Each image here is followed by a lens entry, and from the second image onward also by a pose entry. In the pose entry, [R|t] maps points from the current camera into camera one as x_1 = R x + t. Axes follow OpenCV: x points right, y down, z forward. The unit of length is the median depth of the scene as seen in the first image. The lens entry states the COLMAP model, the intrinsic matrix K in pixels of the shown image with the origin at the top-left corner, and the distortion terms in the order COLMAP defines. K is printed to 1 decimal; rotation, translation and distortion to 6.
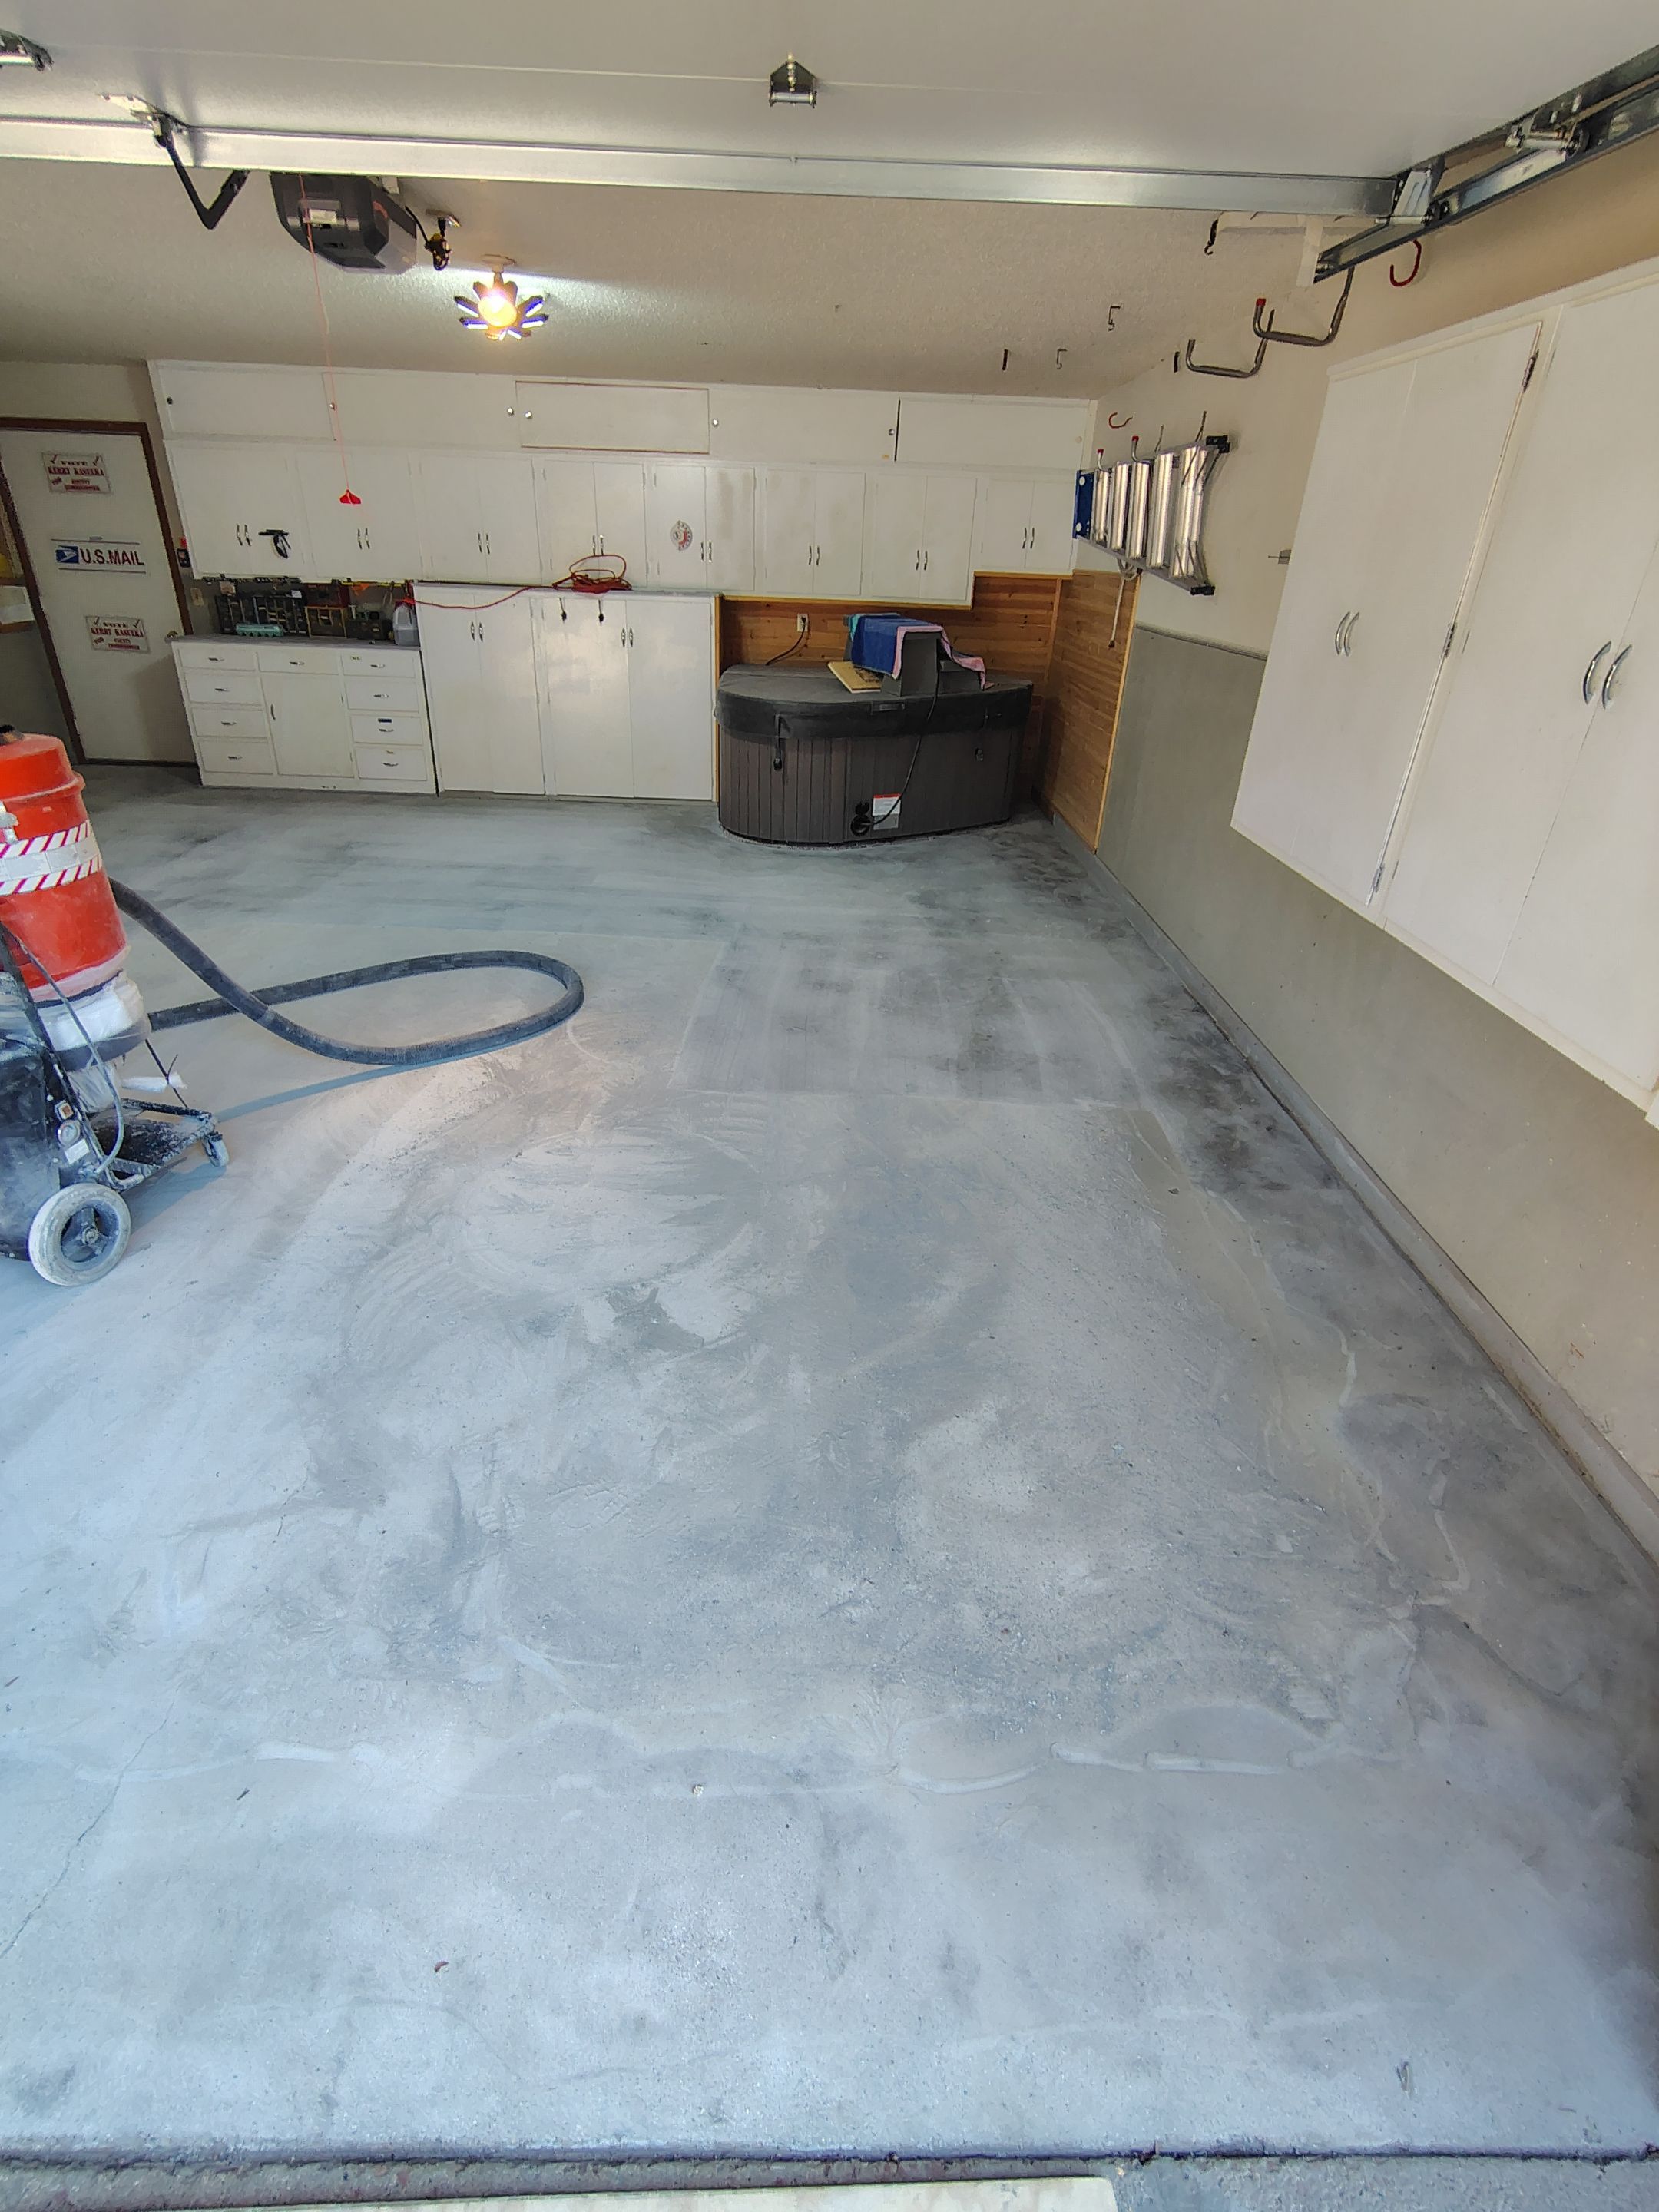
lens RADIAL K [[1036.1, 0, 821.8], [0, 1036.1, 1095.5], [0, 0, 1]] dist [-0.011374, 0.004633]
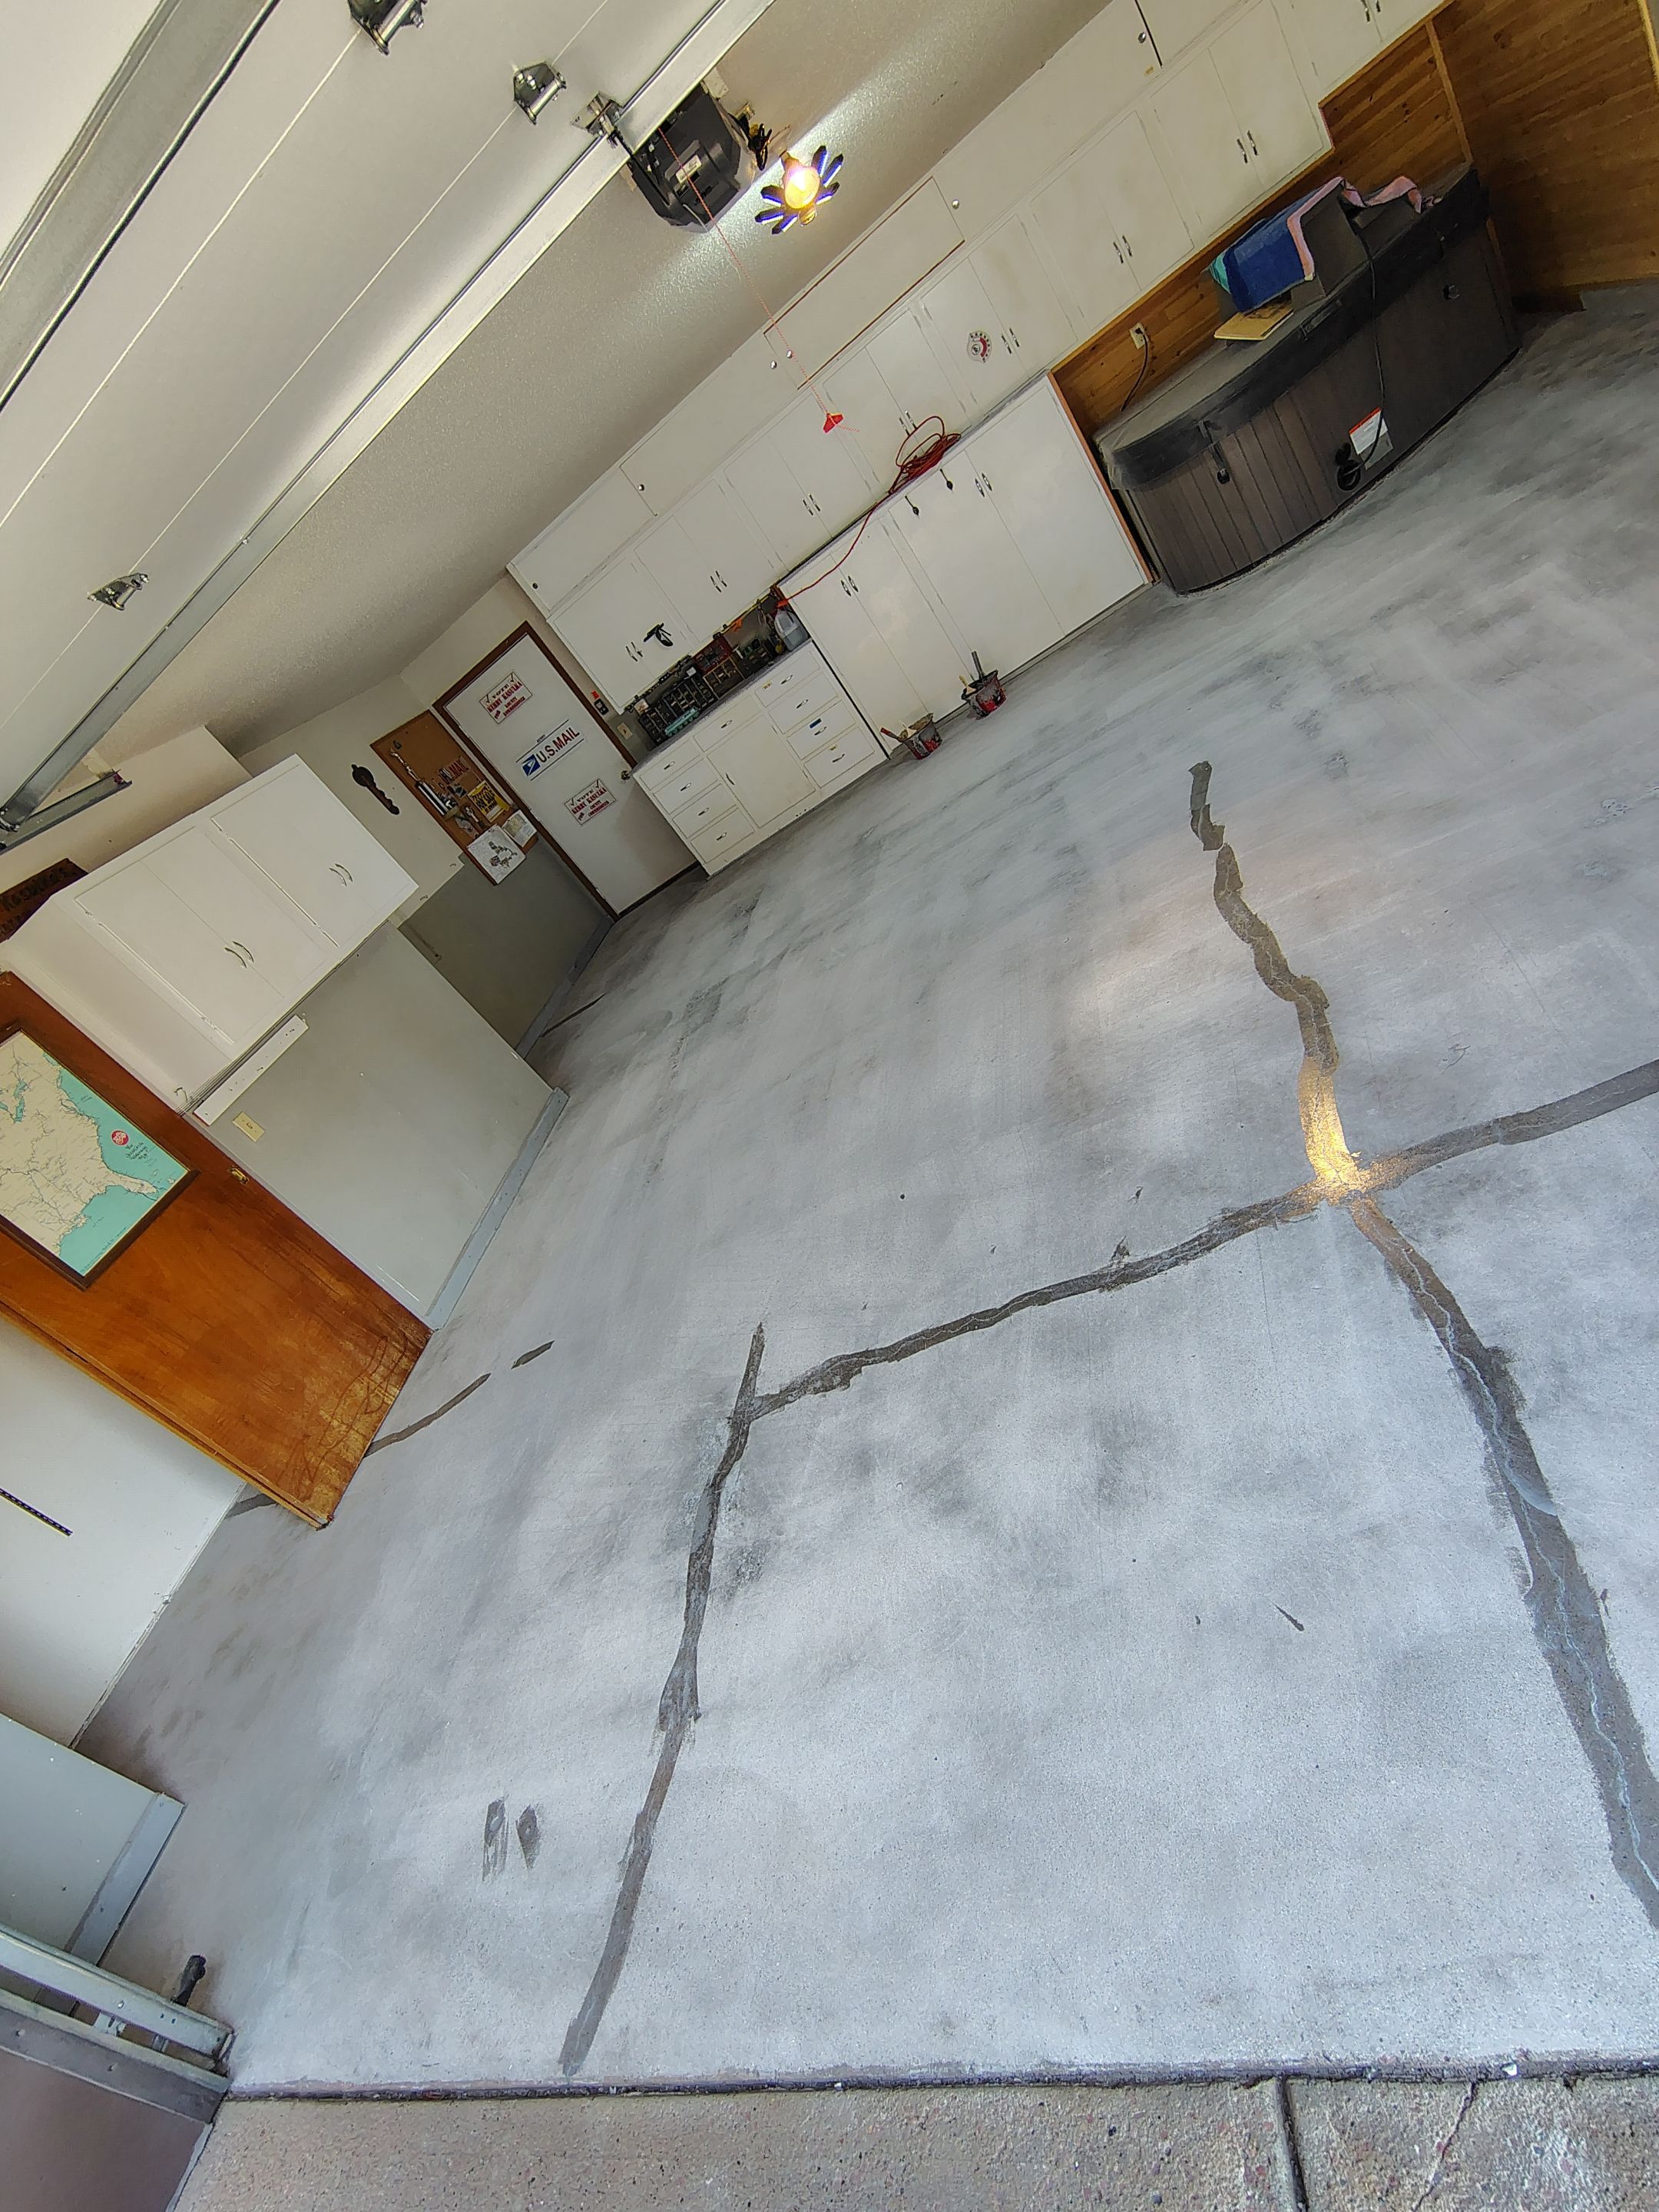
lens RADIAL K [[1036.1, 0, 815.3], [0, 1036.1, 1101.0], [0, 0, 1]] dist [-0.011374, 0.004633]
pose [[0.781798, -0.439509, -0.442293, -0.150772], [0.477129, 0.878340, -0.029436, -0.005160], [0.401421, -0.188018, 0.896387, 0.012754]]
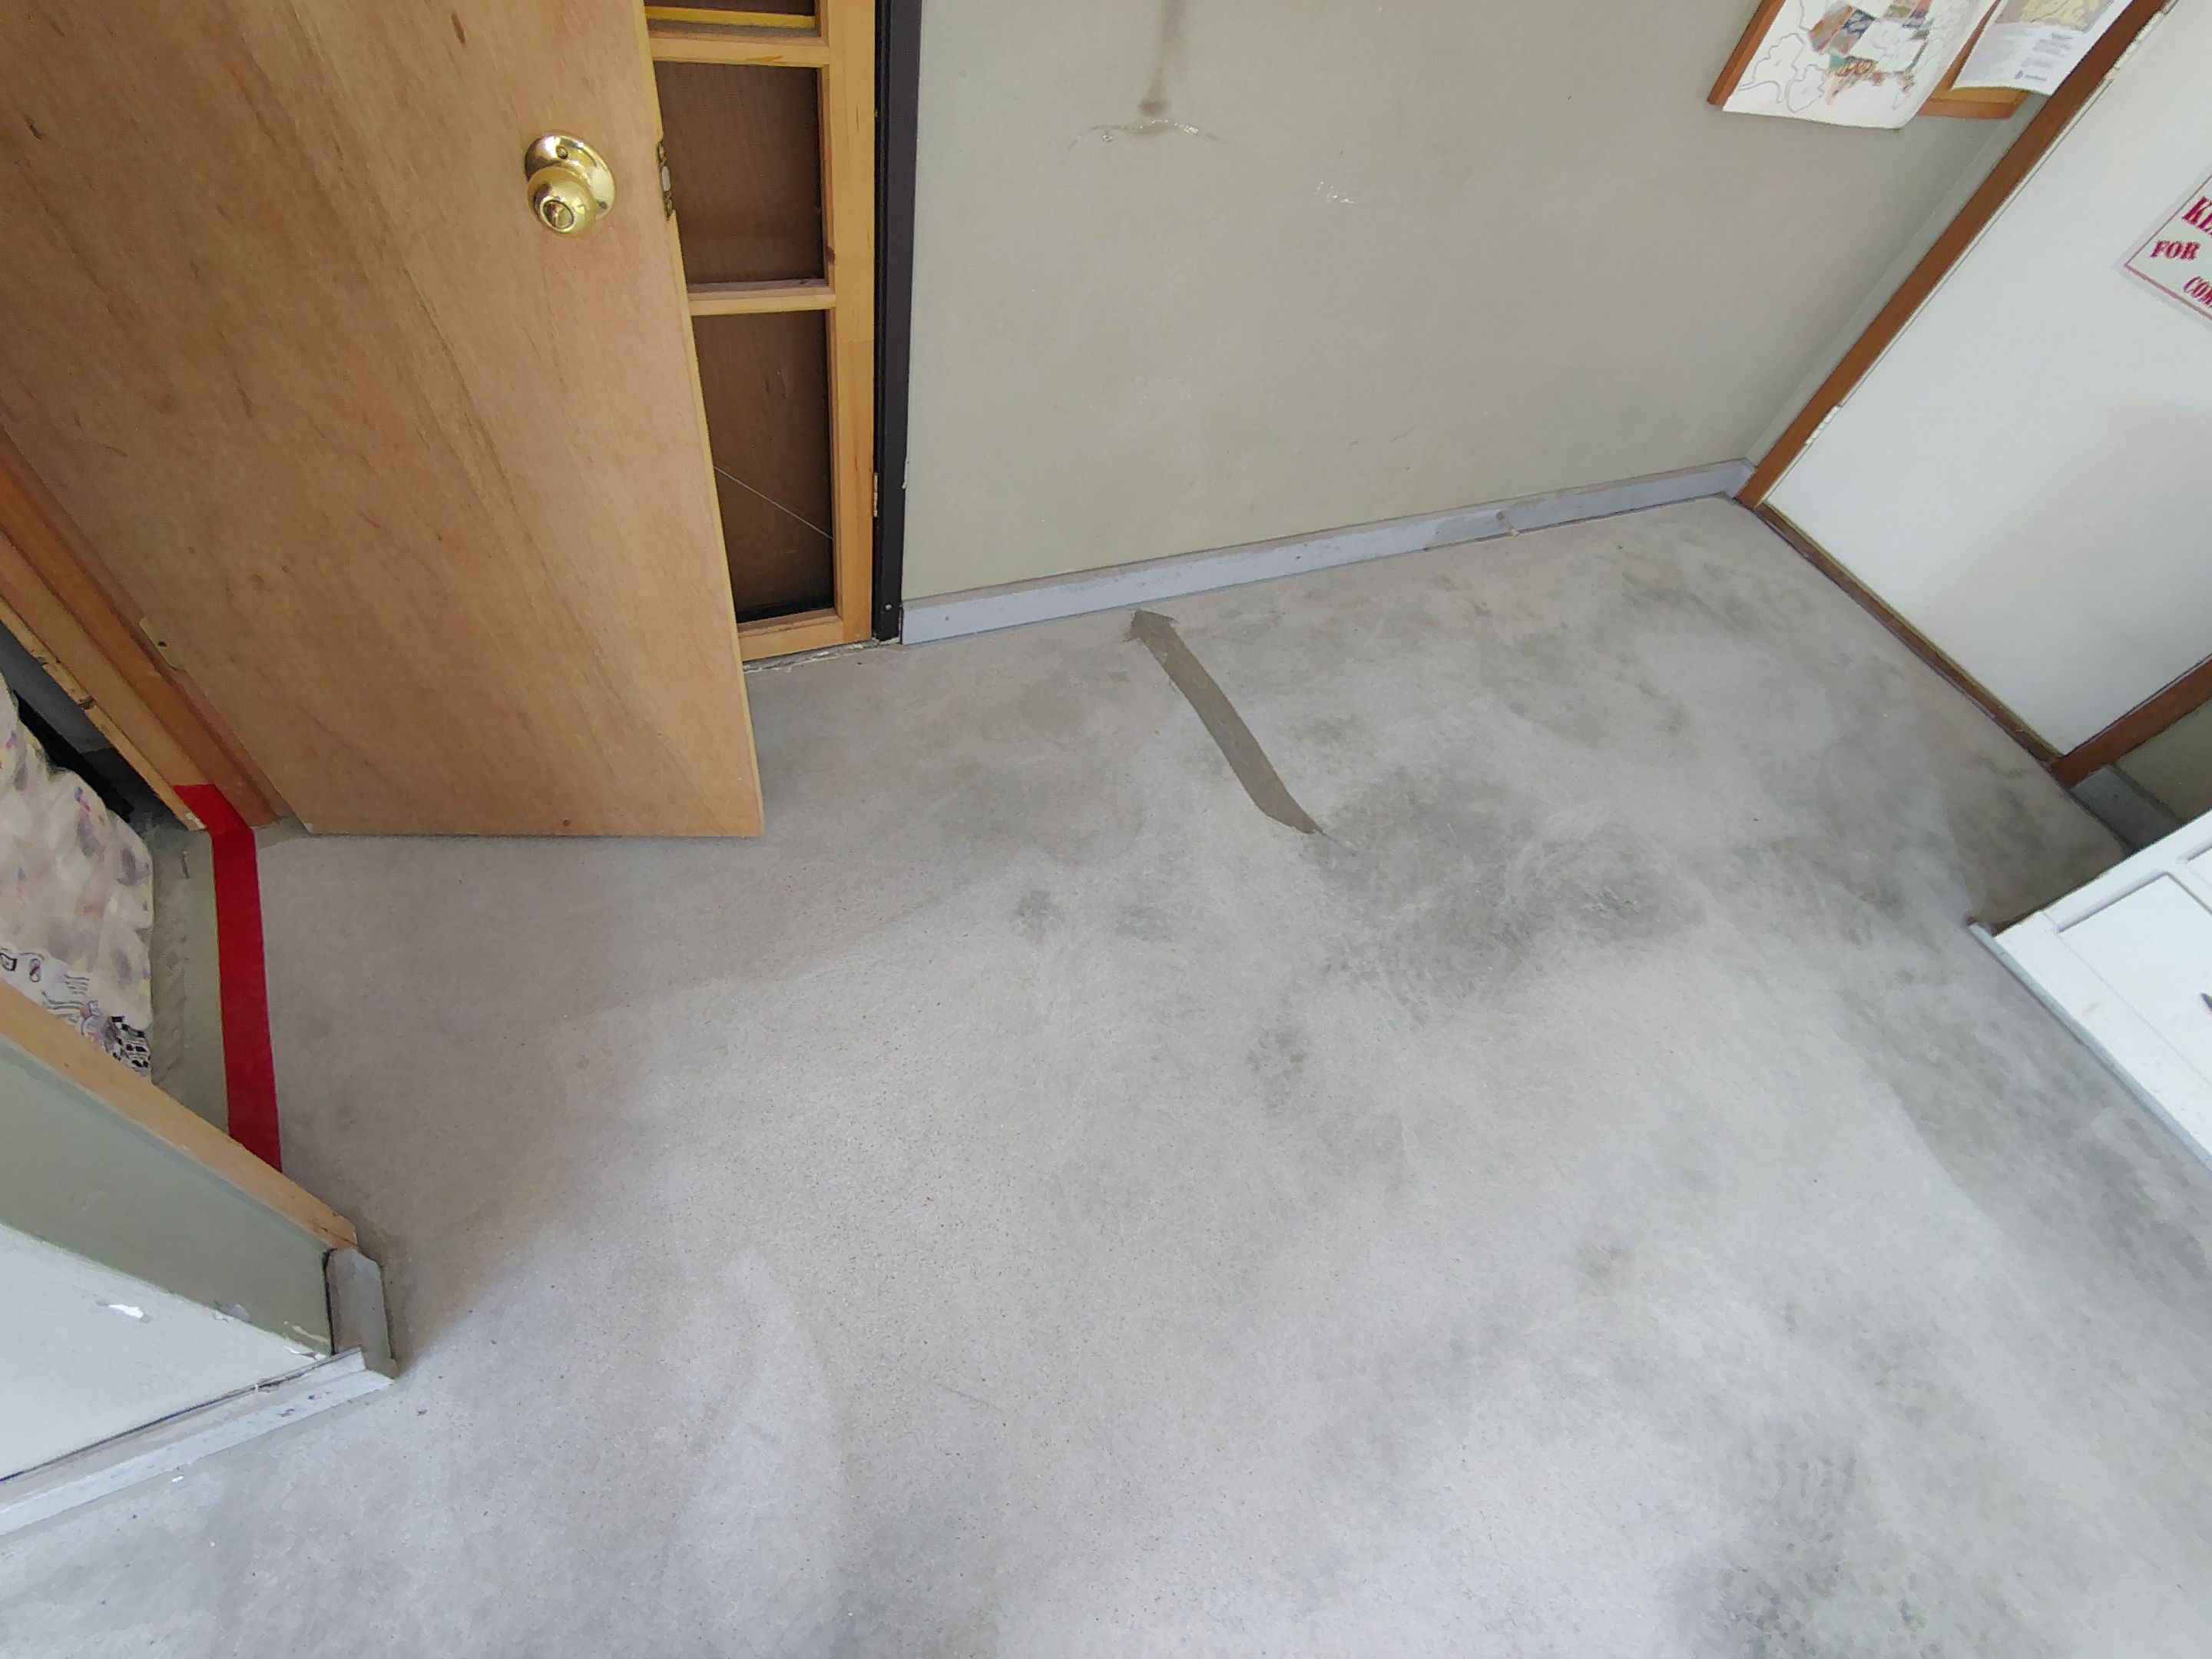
lens RADIAL K [[1036.1, 0, 1094.3], [0, 1036.1, 825.5], [0, 0, 1]] dist [-0.011374, 0.004633]
pose [[0.423554, 0.743378, -0.517679, -0.673263], [-0.559102, 0.664162, 0.496280, -0.372307], [0.712746, 0.079234, 0.696933, 0.729999]]
